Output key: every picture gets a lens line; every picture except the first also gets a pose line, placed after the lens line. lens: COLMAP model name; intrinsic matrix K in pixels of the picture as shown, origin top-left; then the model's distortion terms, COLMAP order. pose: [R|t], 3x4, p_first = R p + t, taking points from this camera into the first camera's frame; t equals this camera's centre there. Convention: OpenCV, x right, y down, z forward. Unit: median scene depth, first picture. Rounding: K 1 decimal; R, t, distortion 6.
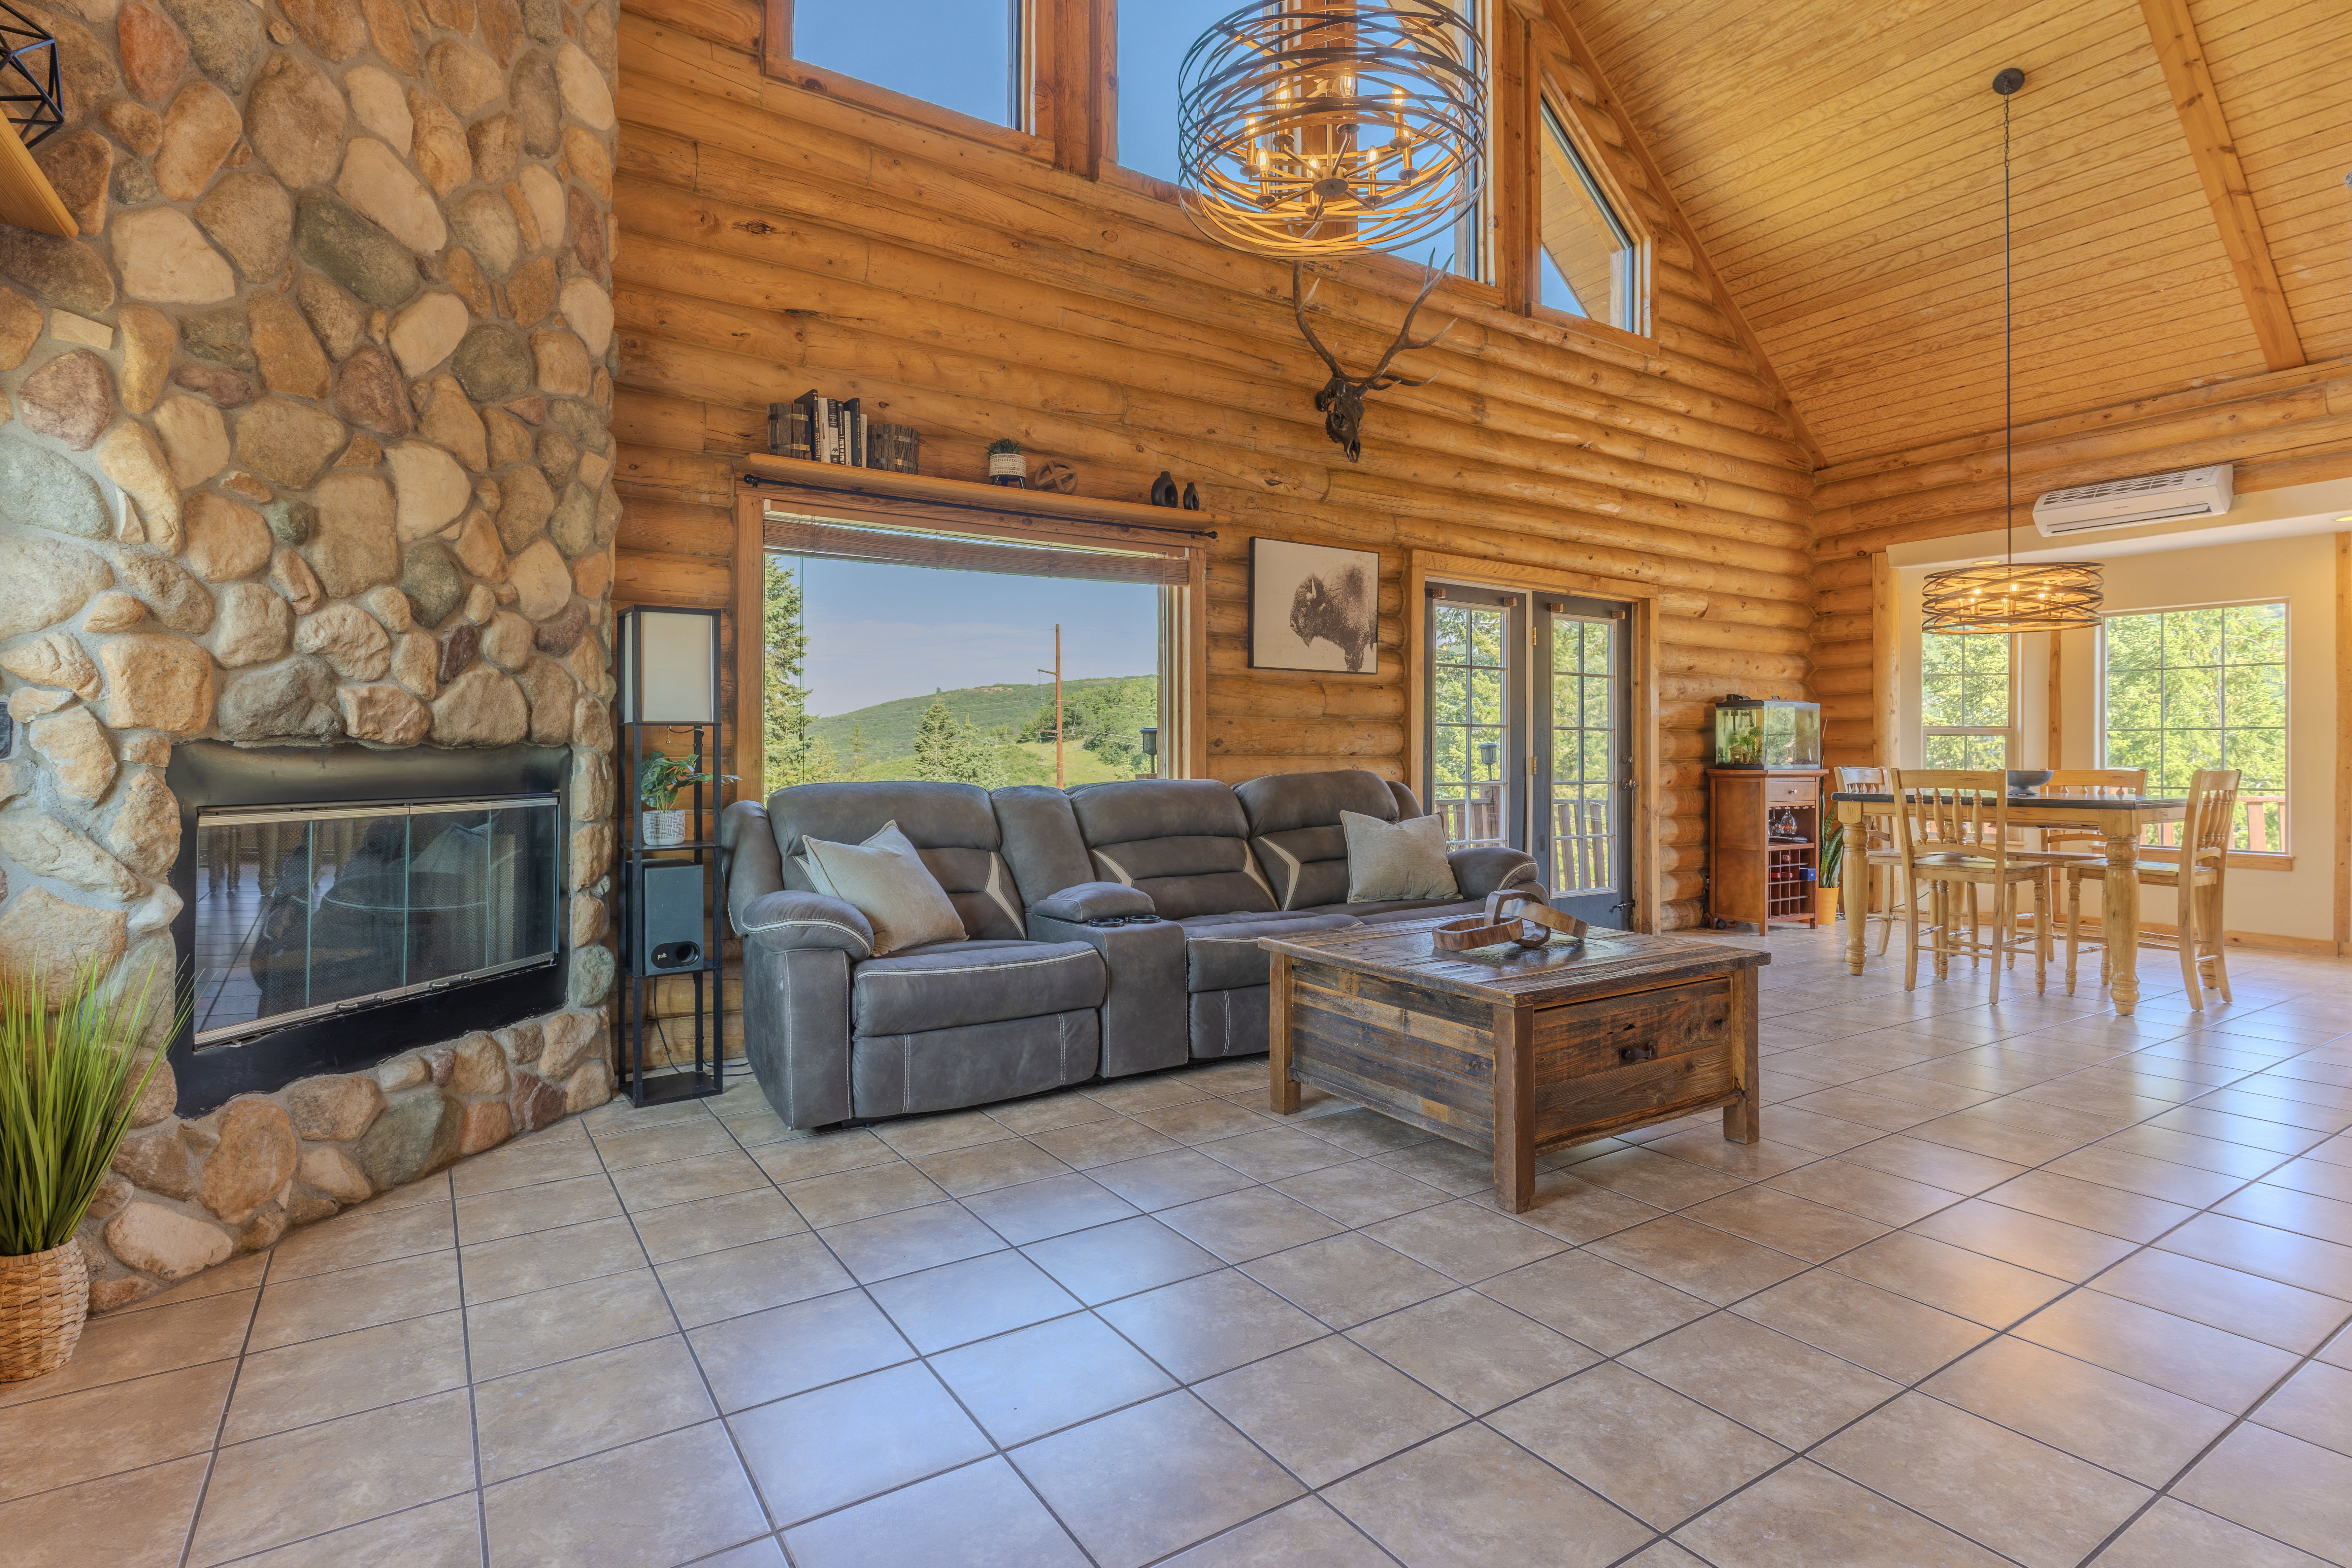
lens RADIAL K [[1176.4, 0, 1096.2], [0, 1176.4, 755.1], [0, 0, 1]] dist [-0.005809, 0.000181]
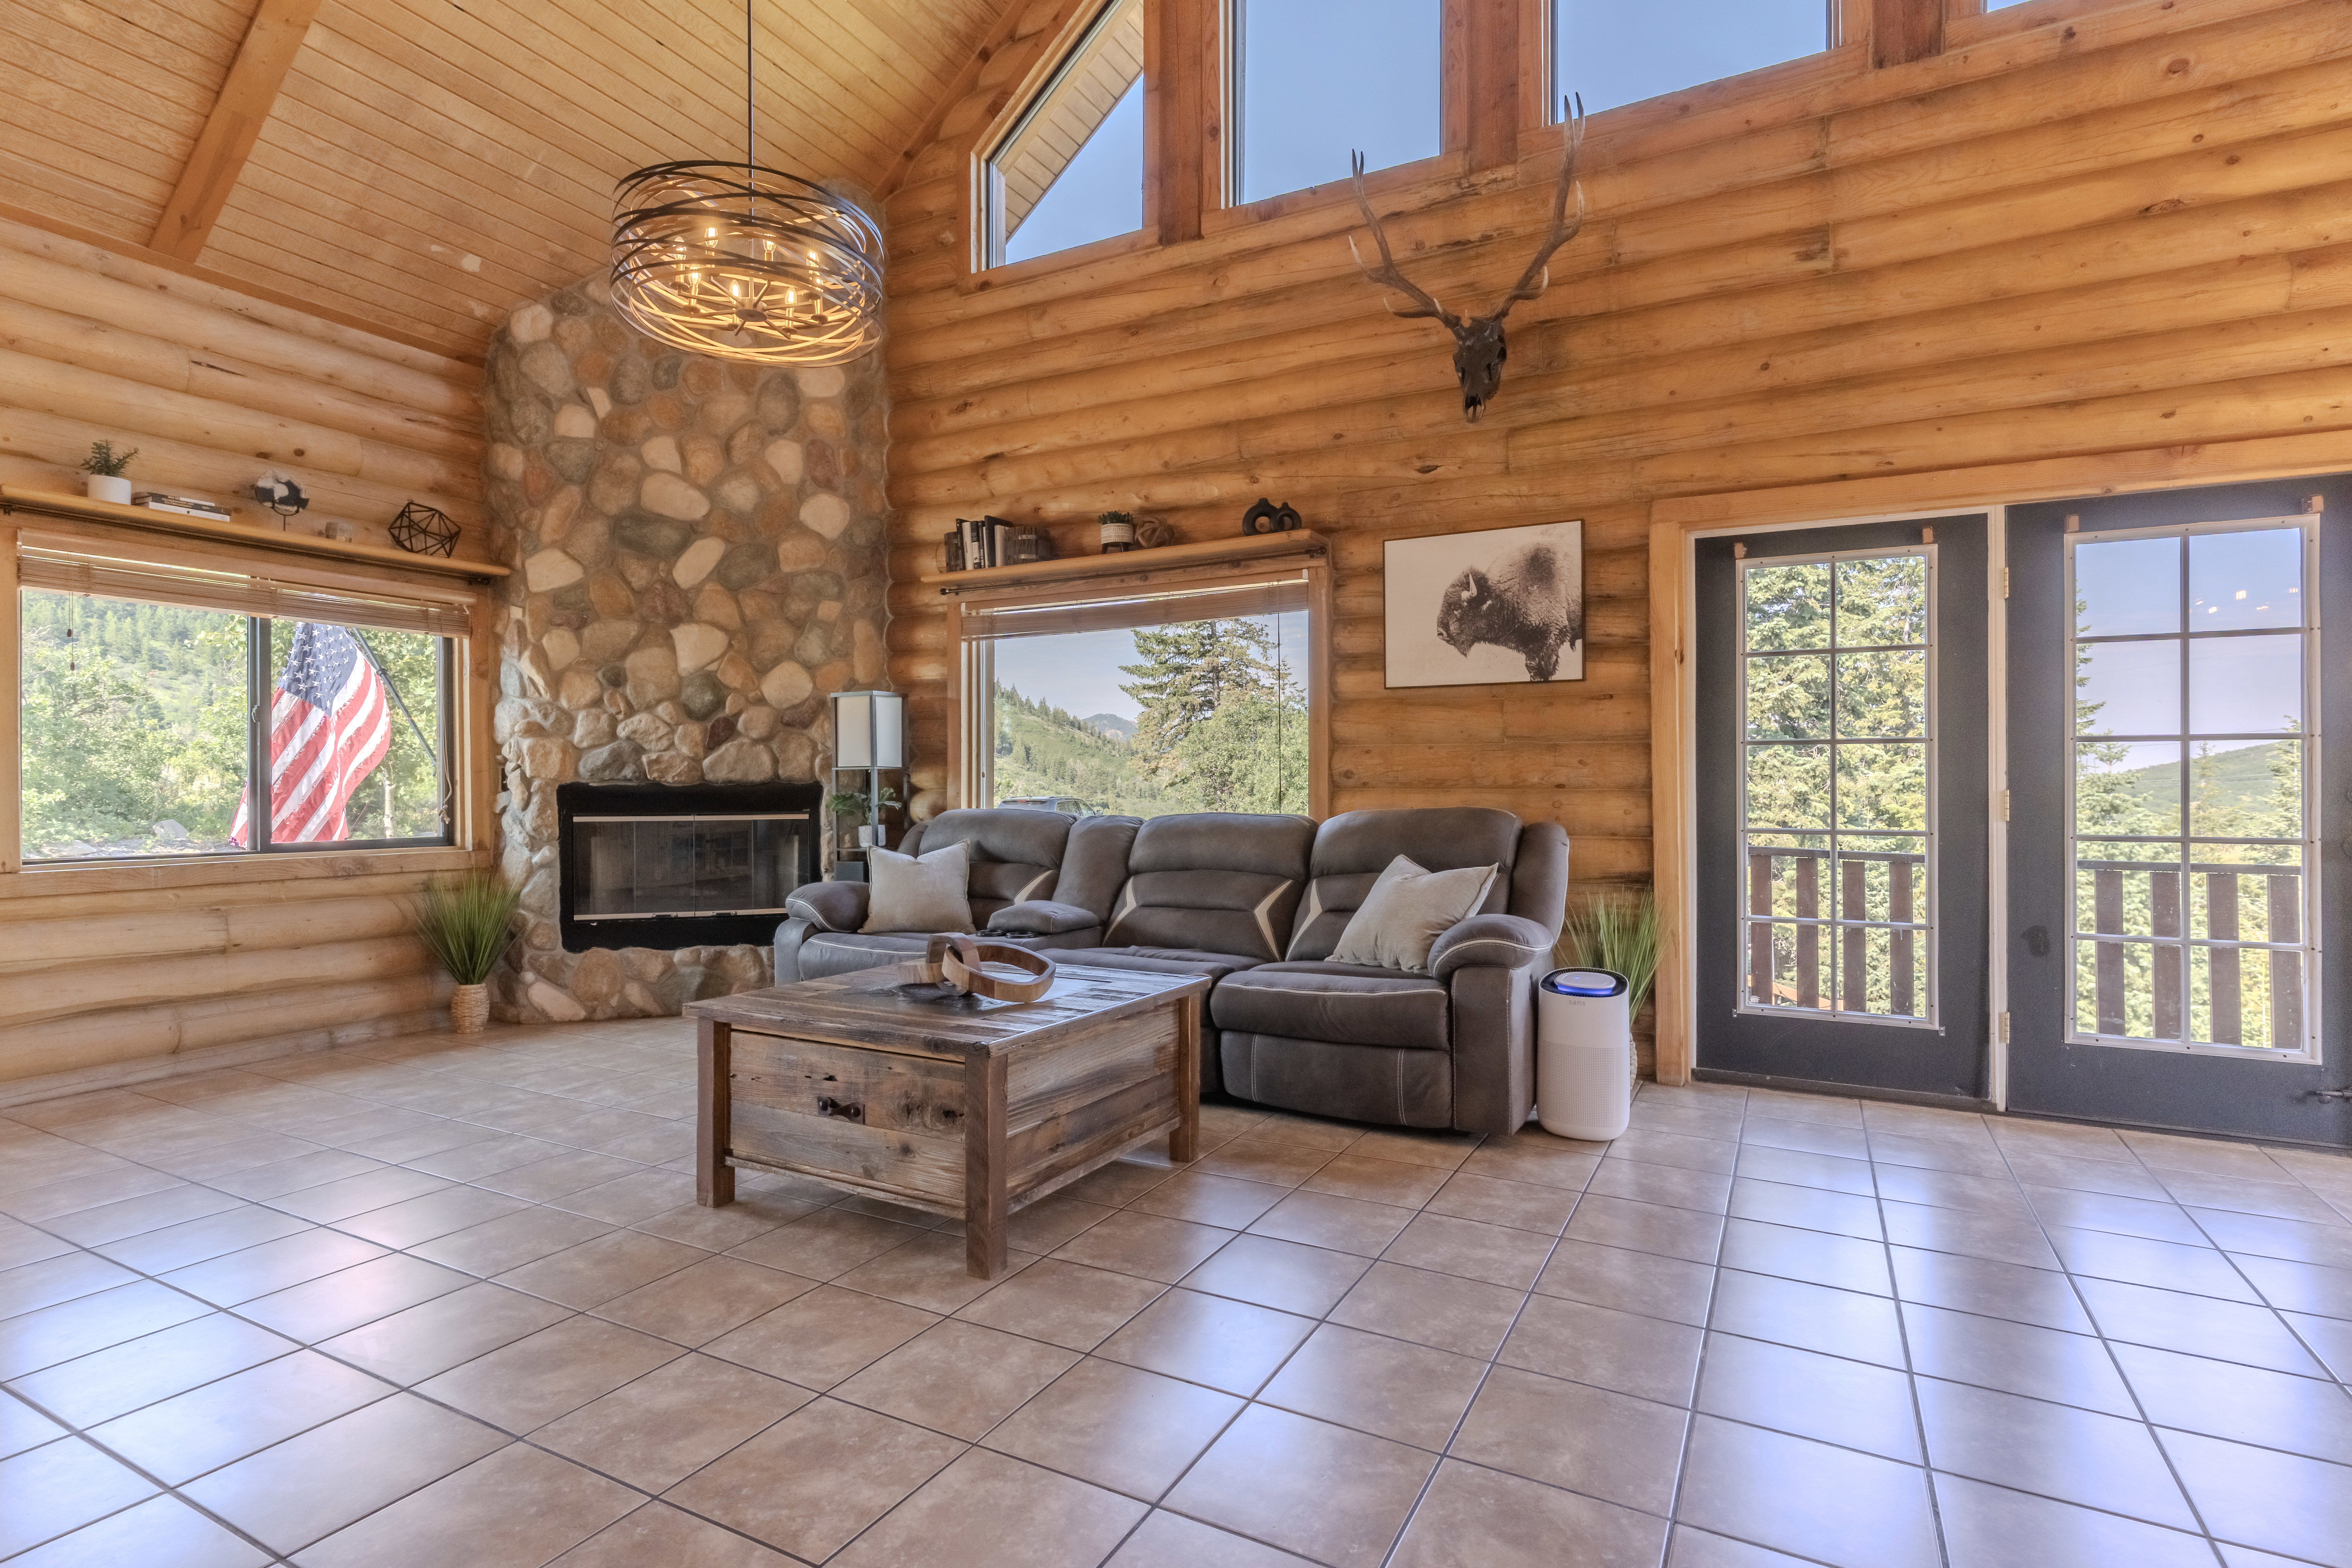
lens RADIAL K [[1129.7, 0, 1210.7], [0, 1129.7, 784.0], [0, 0, 1]] dist [0.003096, 0.000399]
pose [[0.500846, -0.001729, -0.865535, 0.772686], [0.001555, 0.999998, -0.001098, -0.002369], [0.865535, -0.000796, 0.500847, 0.447089]]
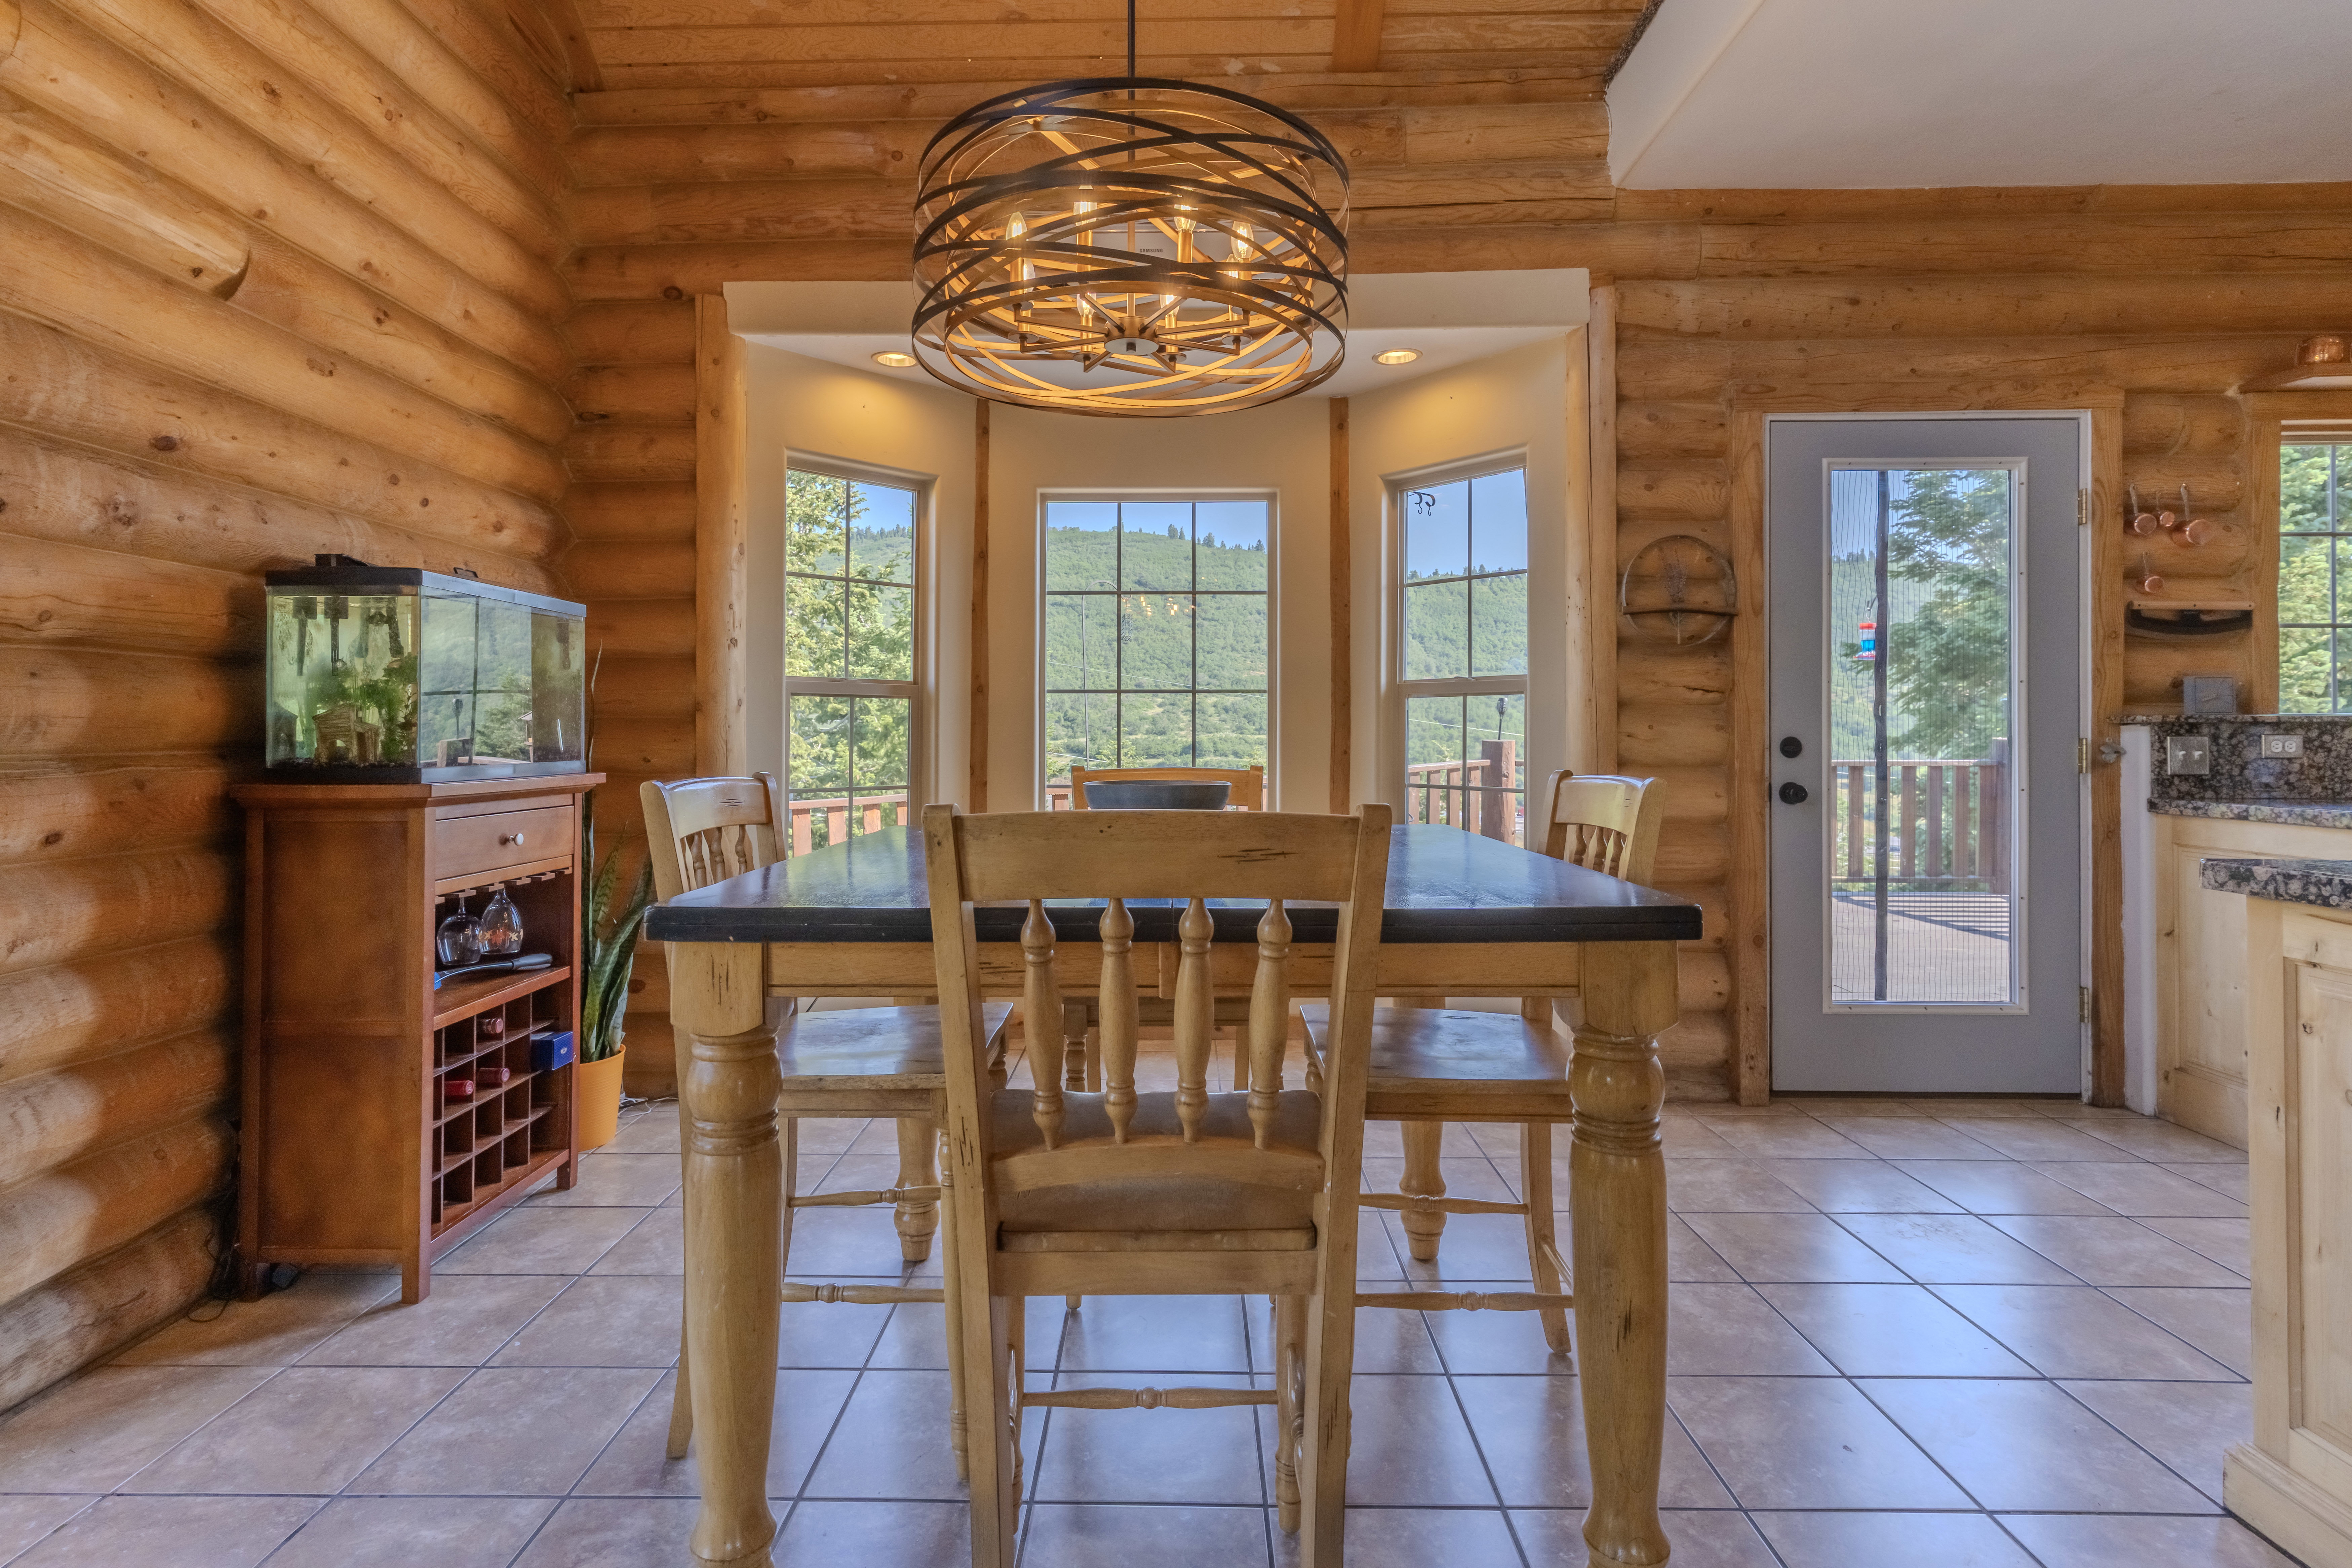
lens RADIAL K [[1158.5, 0, 1143.1], [0, 1158.5, 723.1], [0, 0, 1]] dist [0.005526, 0.001778]
pose [[0.537633, 0.006777, 0.843151, 0.505174], [-0.001741, 0.999974, -0.006927, -0.003290], [-0.843177, 0.002256, 0.537632, 0.821457]]
